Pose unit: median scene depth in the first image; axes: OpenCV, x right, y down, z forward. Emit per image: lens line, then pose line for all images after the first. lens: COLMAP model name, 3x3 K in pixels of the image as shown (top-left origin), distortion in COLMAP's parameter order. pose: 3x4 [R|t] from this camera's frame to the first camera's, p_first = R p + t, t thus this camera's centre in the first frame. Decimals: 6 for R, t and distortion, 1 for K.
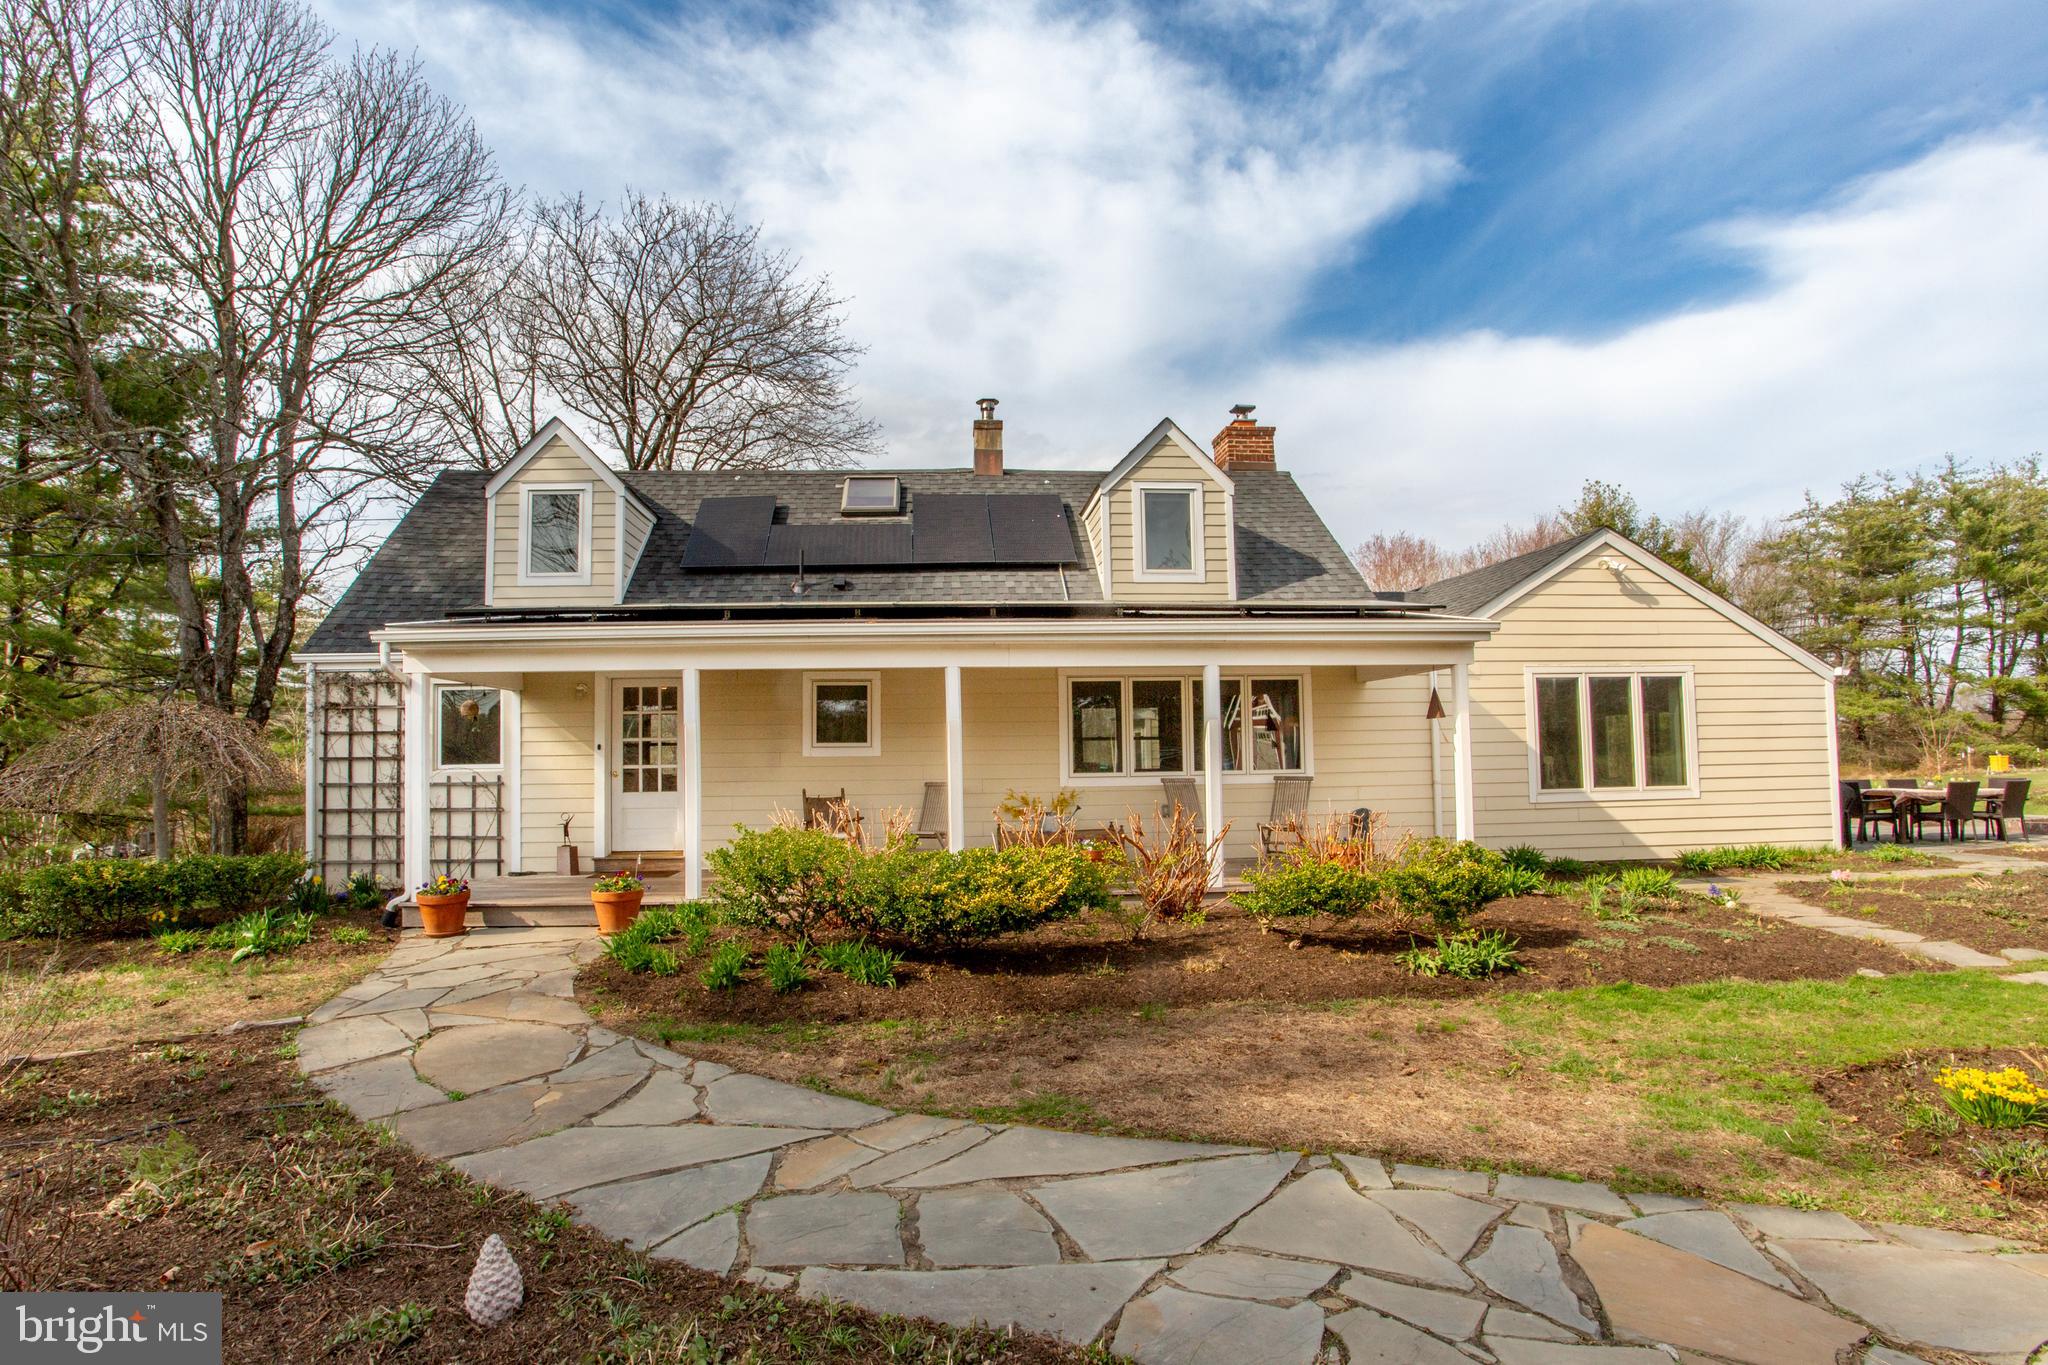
lens RADIAL K [[1023.4, 0, 1000.2], [0, 1023.4, 718.0], [0, 0, 1]] dist [-0.009609, 0.001247]
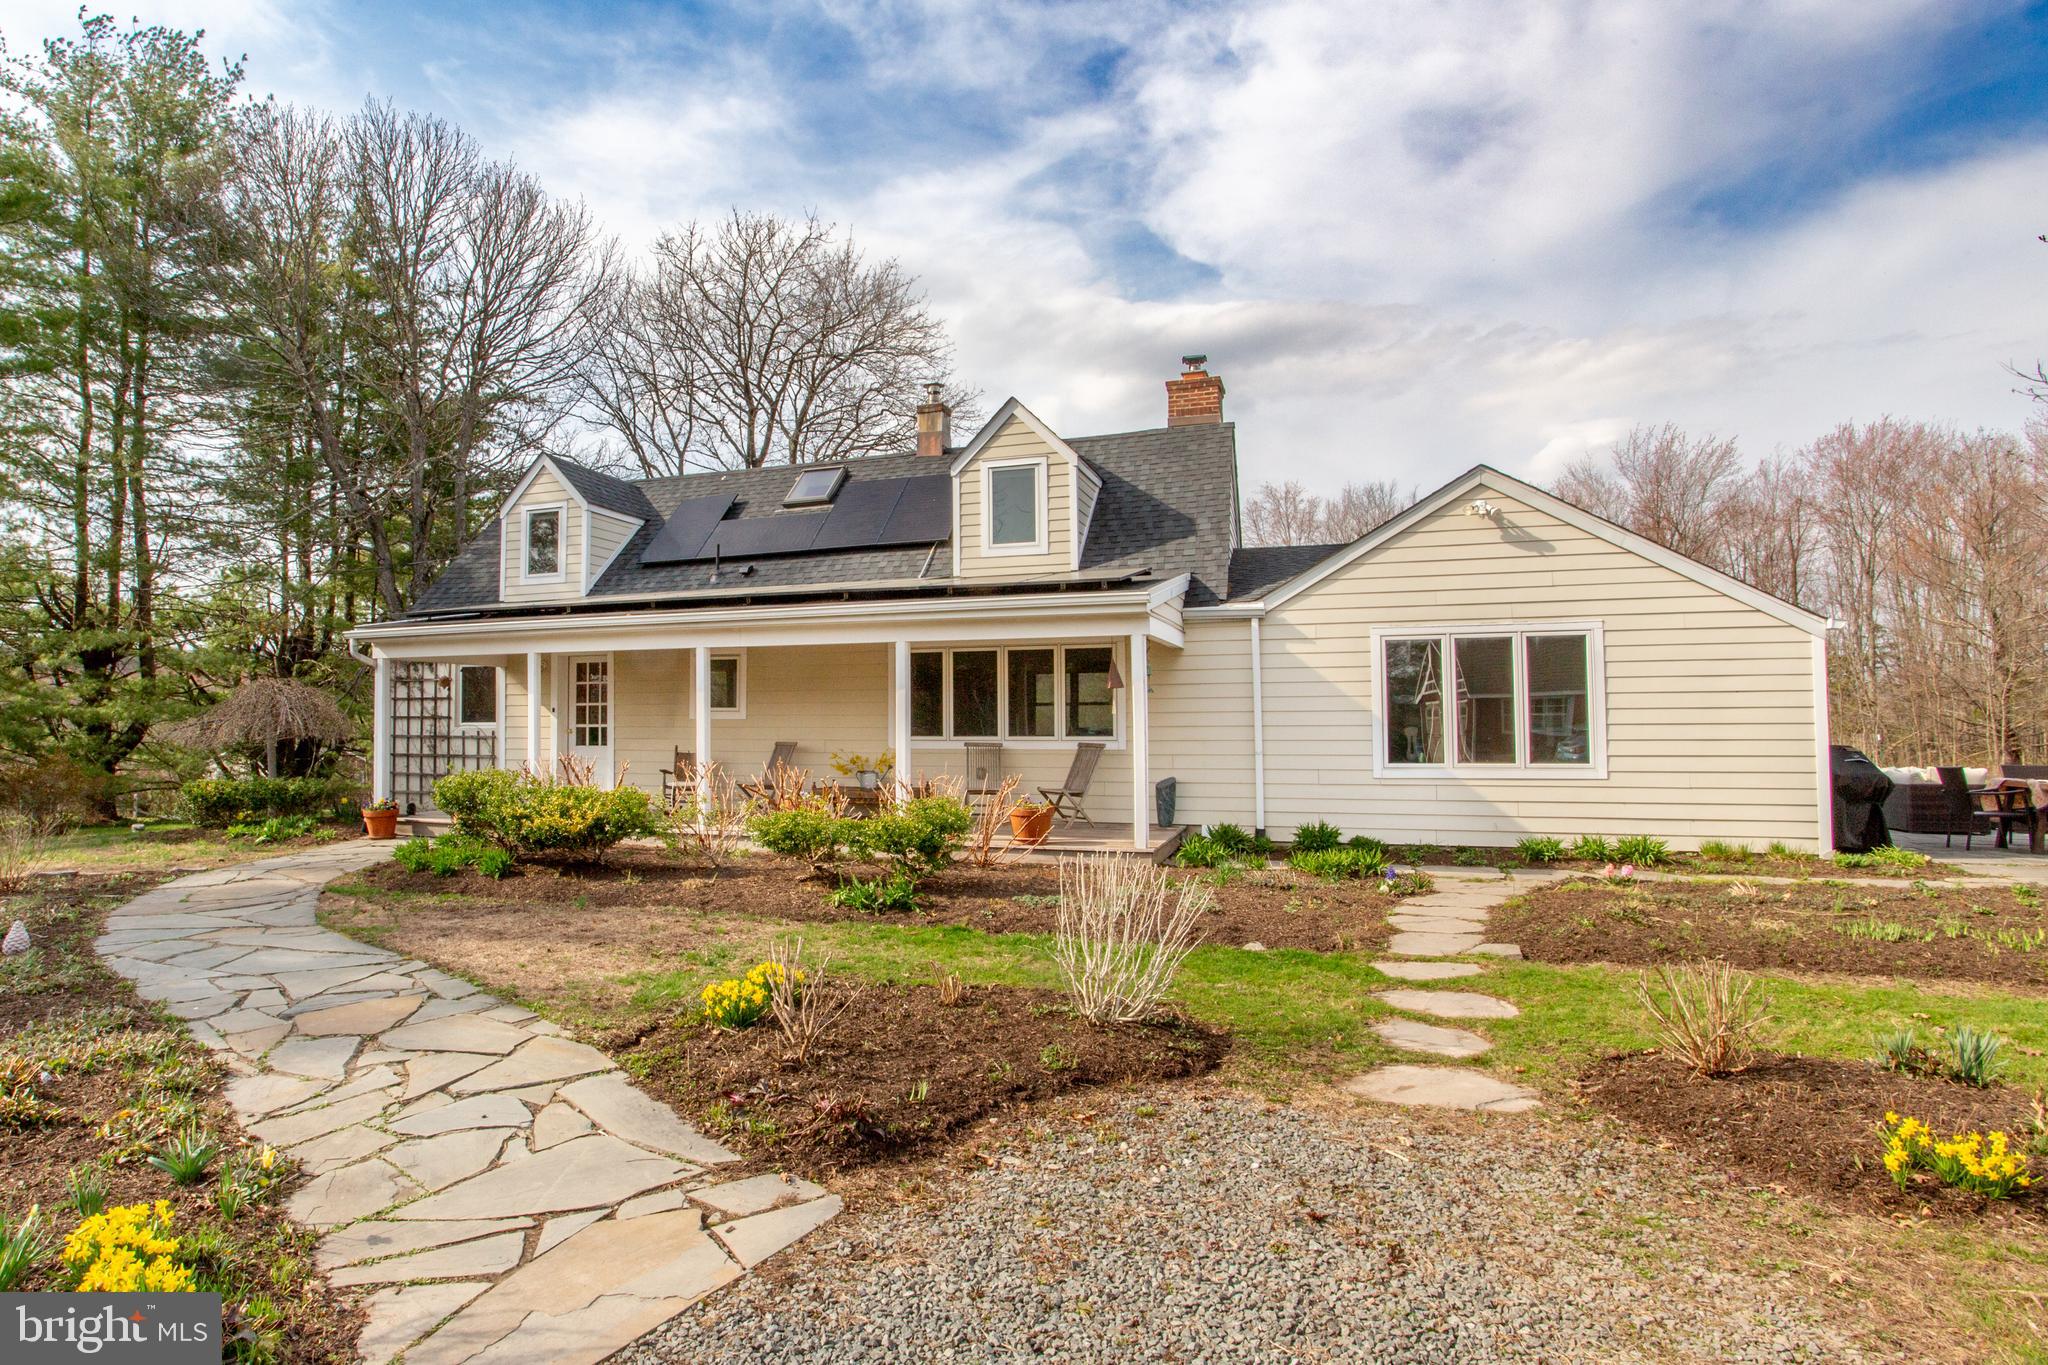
lens RADIAL K [[1023.4, 0, 1022.4], [0, 1023.4, 694.1], [0, 0, 1]] dist [-0.009609, 0.001247]
pose [[0.920335, 0.001631, -0.391128, 0.582993], [0.006984, 0.999763, 0.020603, -0.012768], [0.391069, -0.021694, 0.920106, 0.040174]]
